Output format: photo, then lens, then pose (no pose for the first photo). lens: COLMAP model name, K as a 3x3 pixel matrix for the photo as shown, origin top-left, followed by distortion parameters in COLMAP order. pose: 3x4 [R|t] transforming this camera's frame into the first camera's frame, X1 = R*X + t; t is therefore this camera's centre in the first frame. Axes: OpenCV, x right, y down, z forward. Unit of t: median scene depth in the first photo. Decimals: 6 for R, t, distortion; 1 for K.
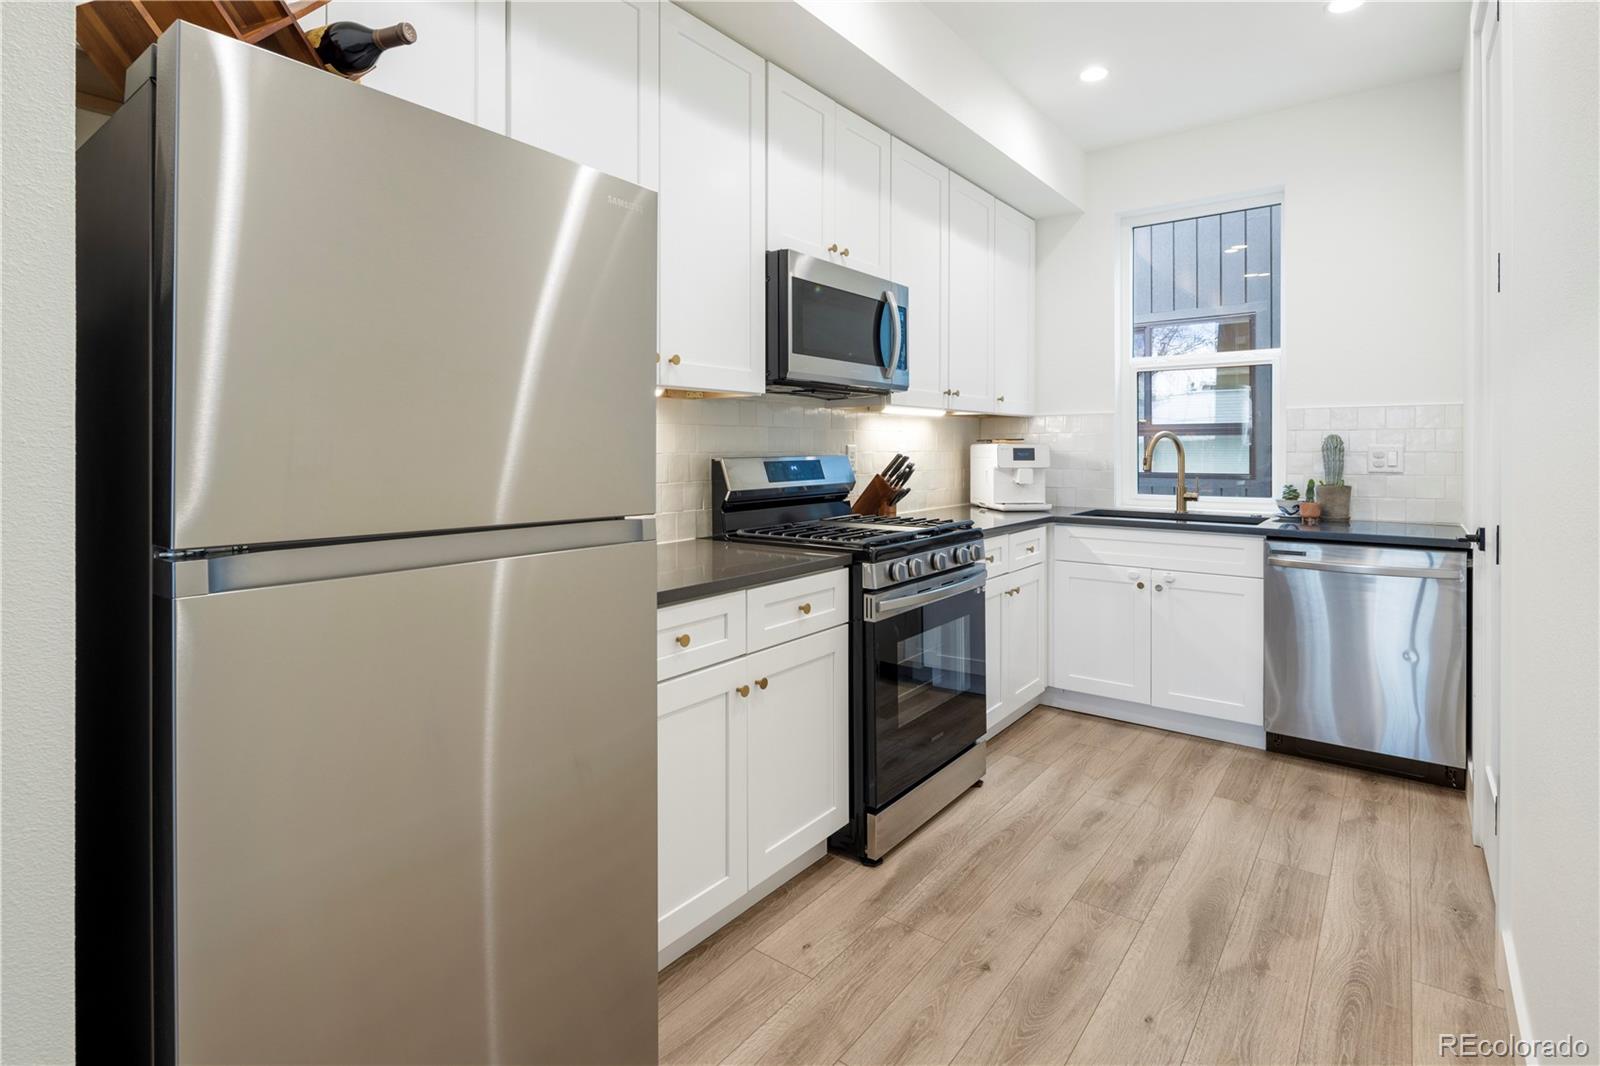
lens RADIAL K [[782.2, 0, 796.7], [0, 782.2, 443.6], [0, 0, 1]] dist [0.002721, -0.001079]
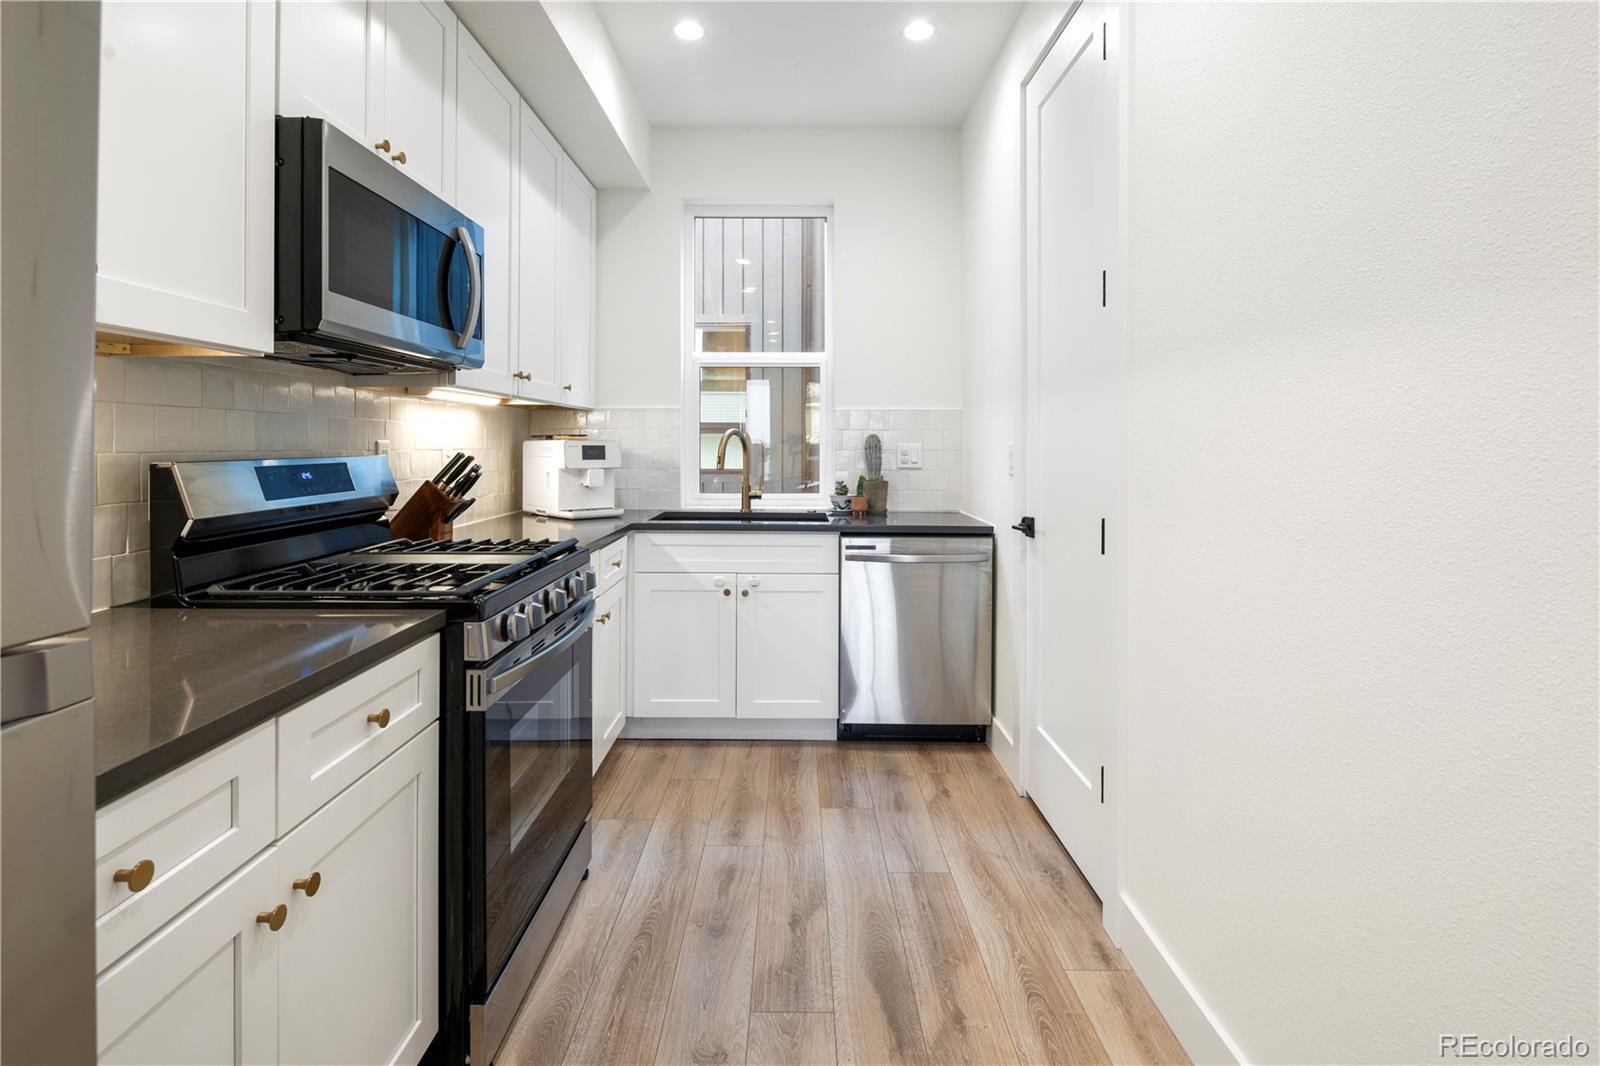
lens RADIAL K [[782.2, 0, 796.7], [0, 782.2, 443.6], [0, 0, 1]] dist [0.002721, -0.001079]
pose [[0.804690, 0.003836, 0.593682, -0.061713], [-0.006383, 0.999977, 0.002191, 0.000448], [-0.593661, -0.005552, 0.804696, 0.240356]]
